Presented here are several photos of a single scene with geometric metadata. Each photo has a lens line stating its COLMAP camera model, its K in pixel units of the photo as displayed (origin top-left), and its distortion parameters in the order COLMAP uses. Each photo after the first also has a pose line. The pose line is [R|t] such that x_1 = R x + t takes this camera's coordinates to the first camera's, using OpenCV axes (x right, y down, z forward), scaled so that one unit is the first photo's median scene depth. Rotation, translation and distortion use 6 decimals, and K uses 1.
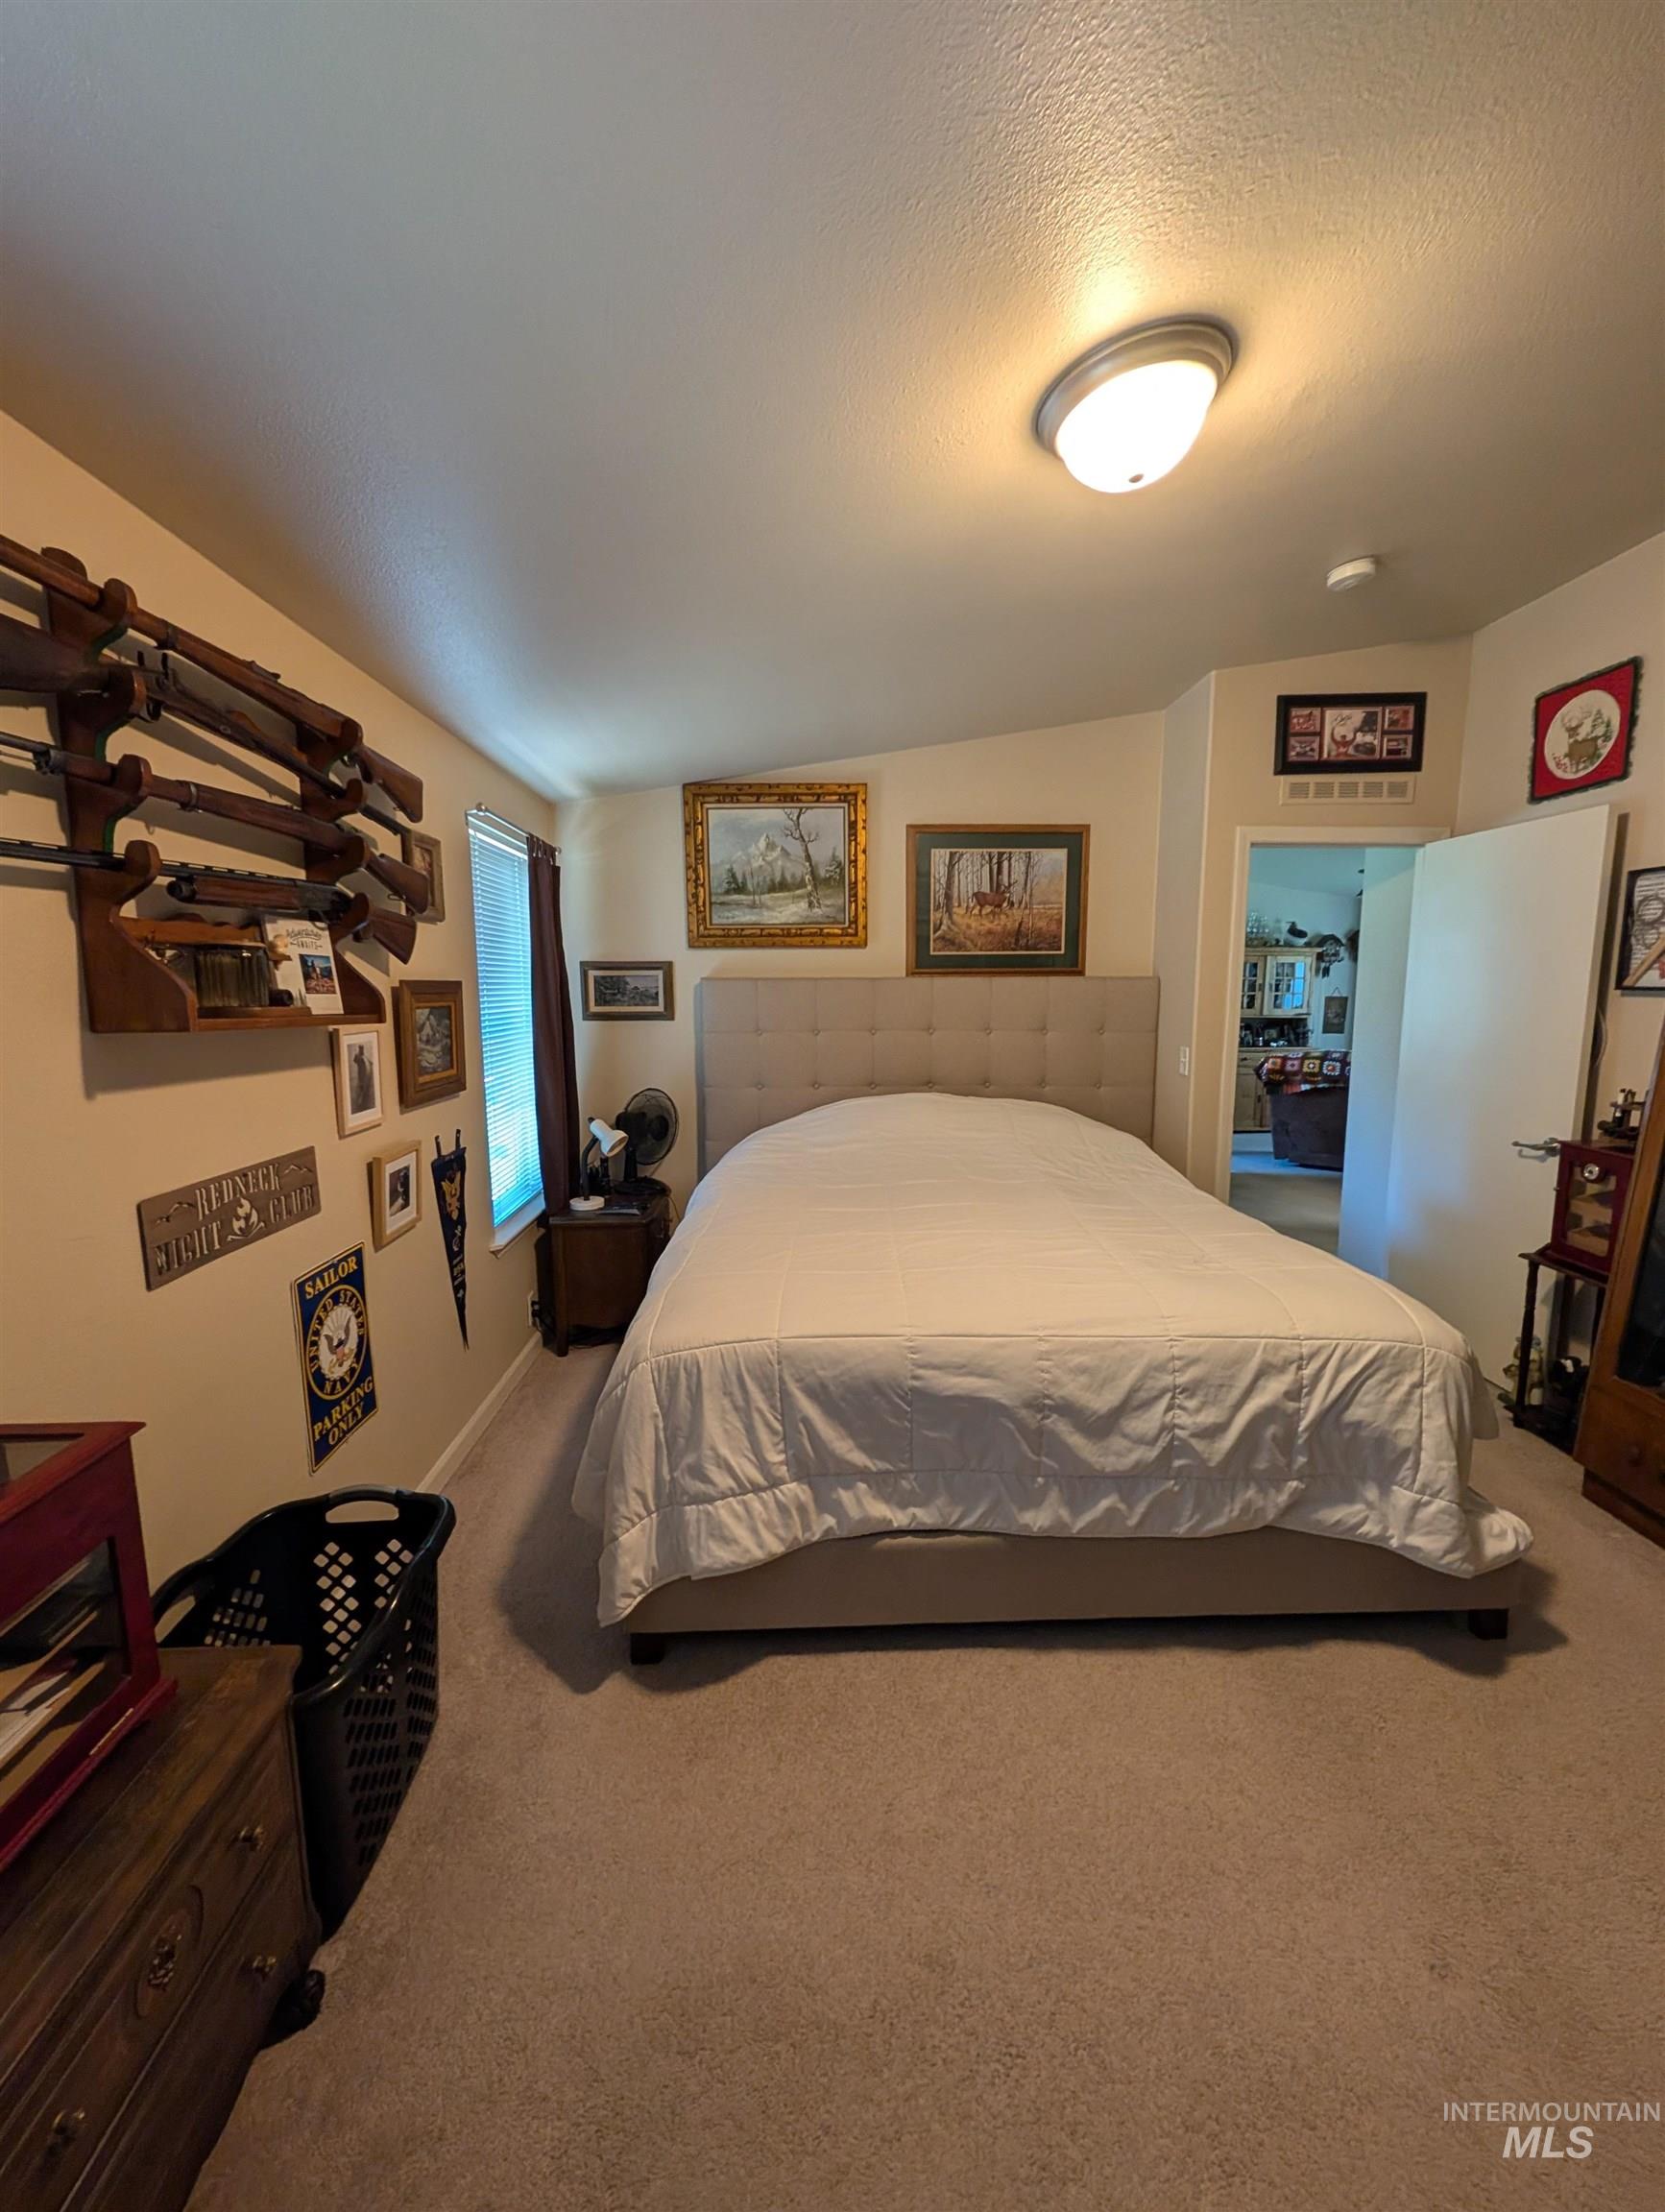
lens RADIAL K [[834.6, 0, 825.9], [0, 834.6, 1102.5], [0, 0, 1]] dist [-0.001227, -0.000186]
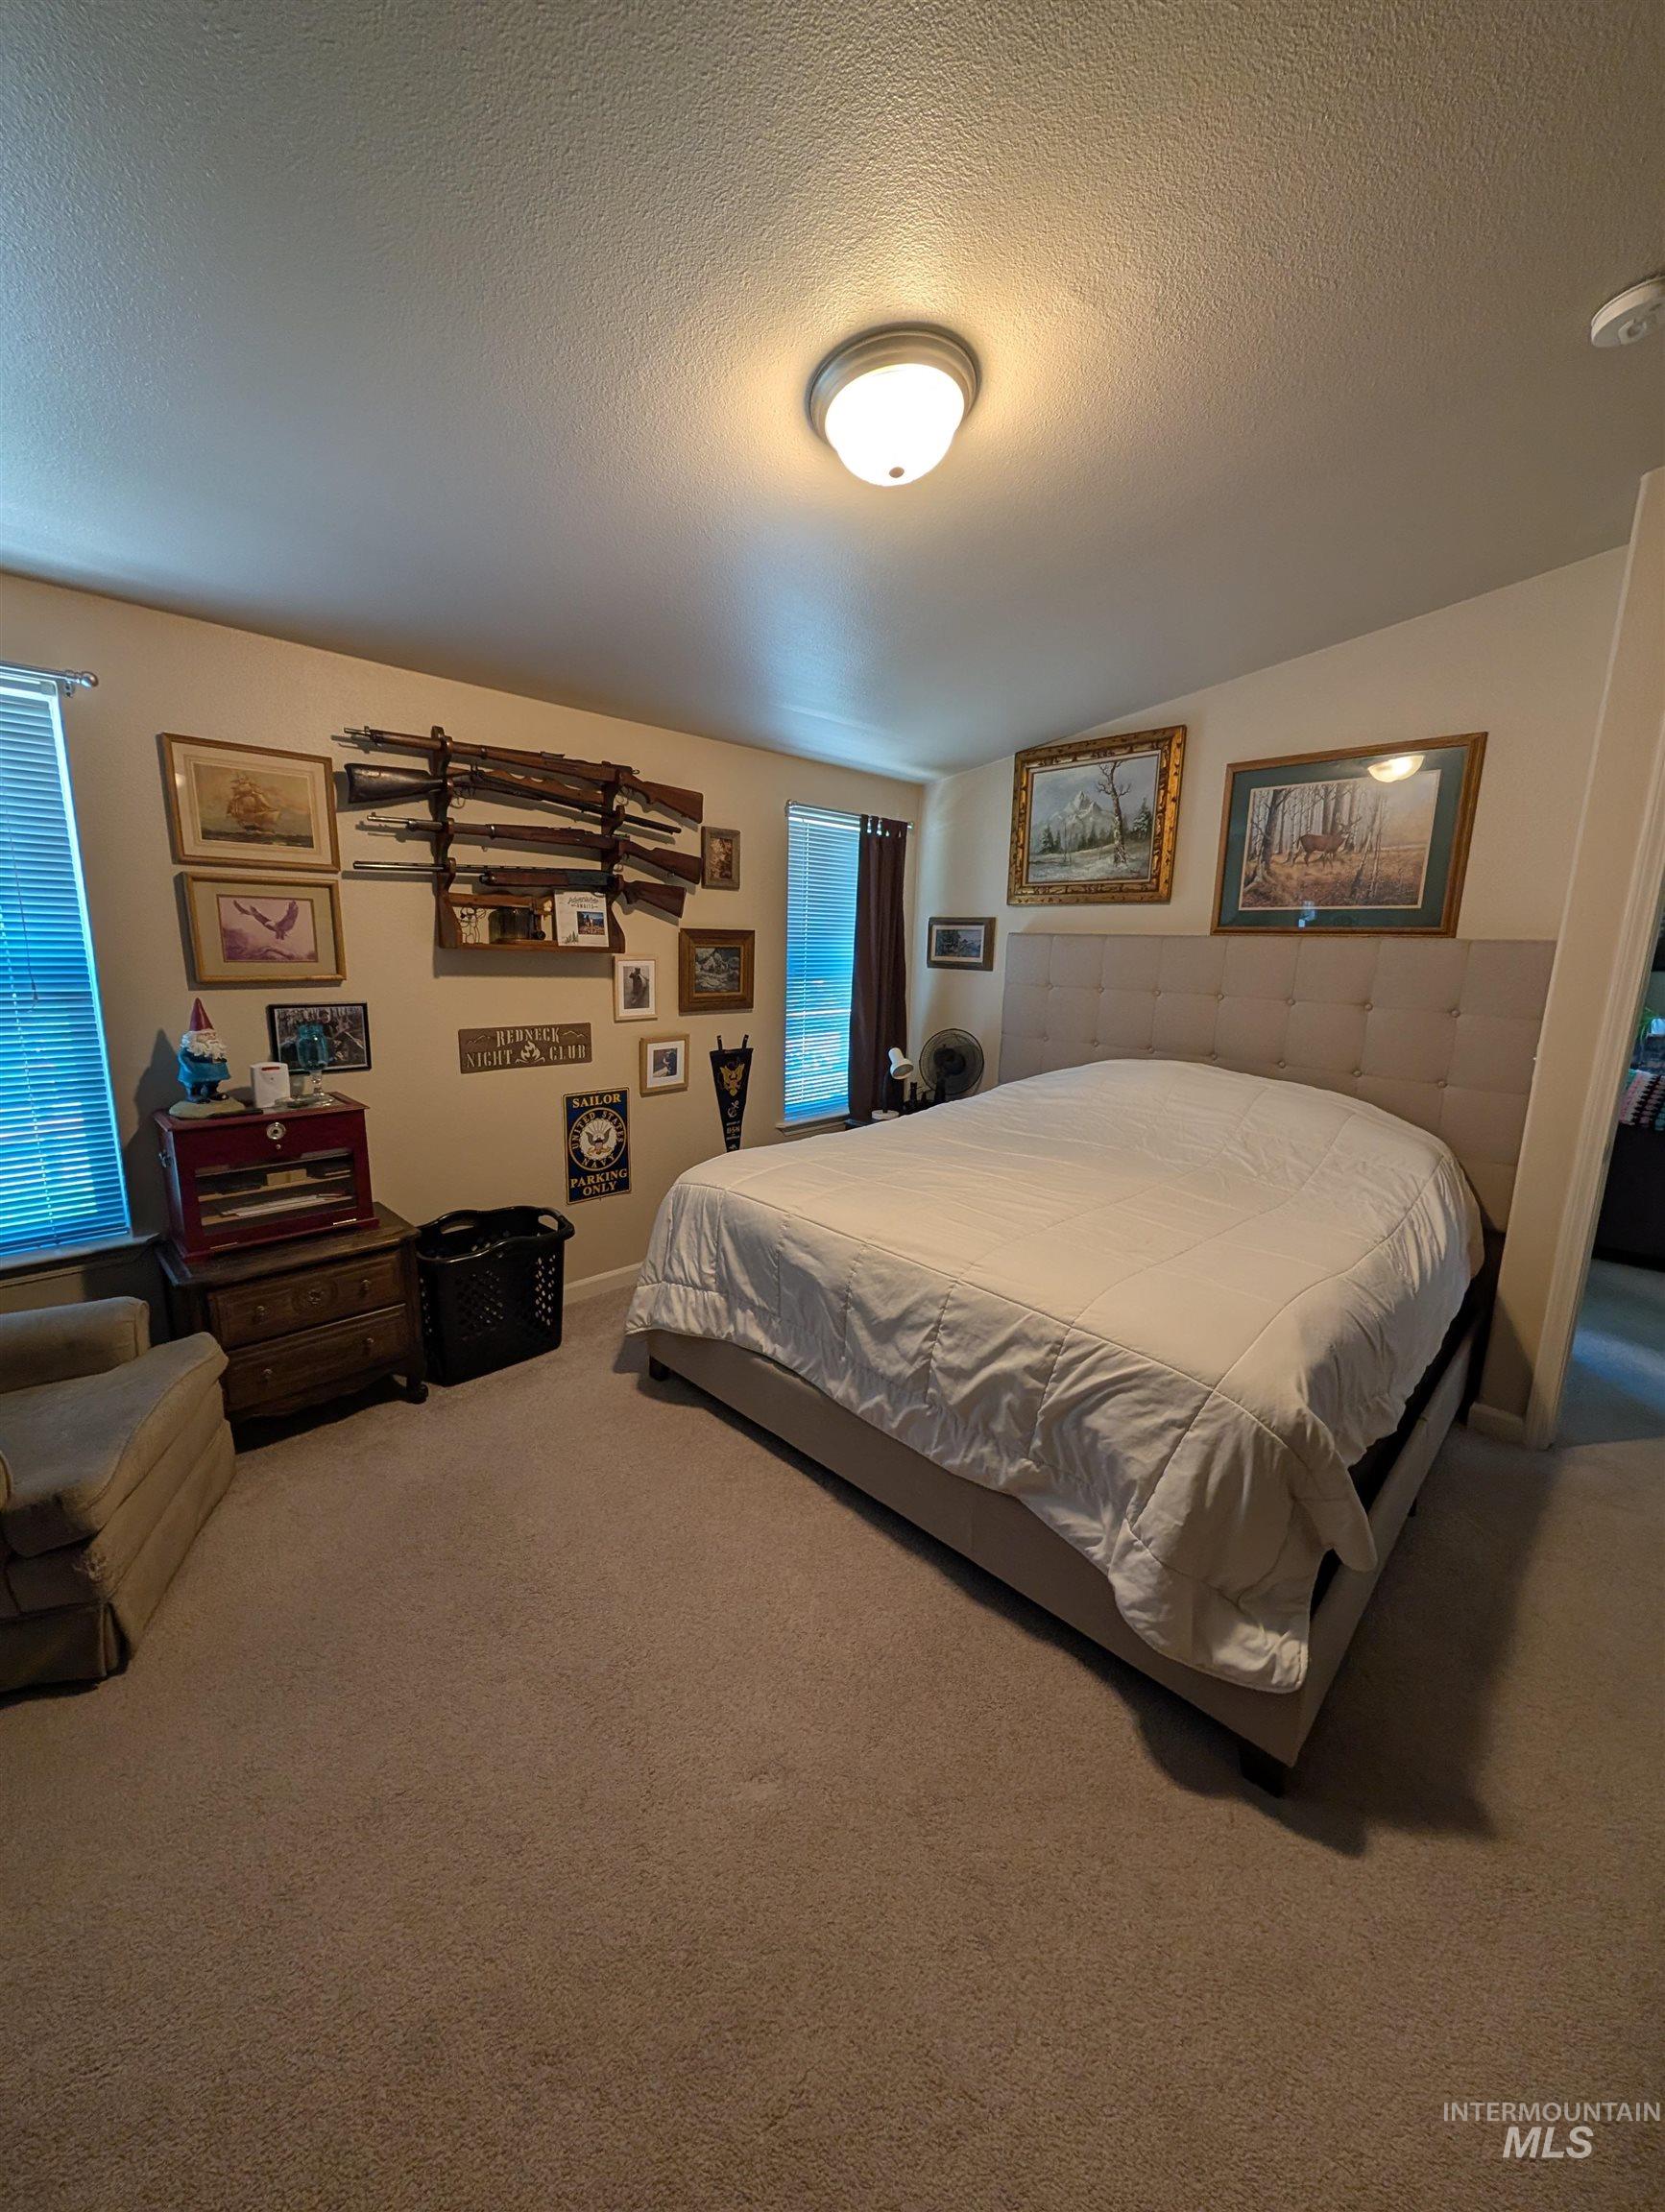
lens RADIAL K [[834.6, 0, 825.9], [0, 834.6, 1102.5], [0, 0, 1]] dist [-0.001227, -0.000186]
pose [[0.684057, 0.160130, -0.711635, 0.998181], [-0.125444, 0.986896, 0.101486, -0.022415], [0.718561, 0.019848, 0.695181, 0.149090]]
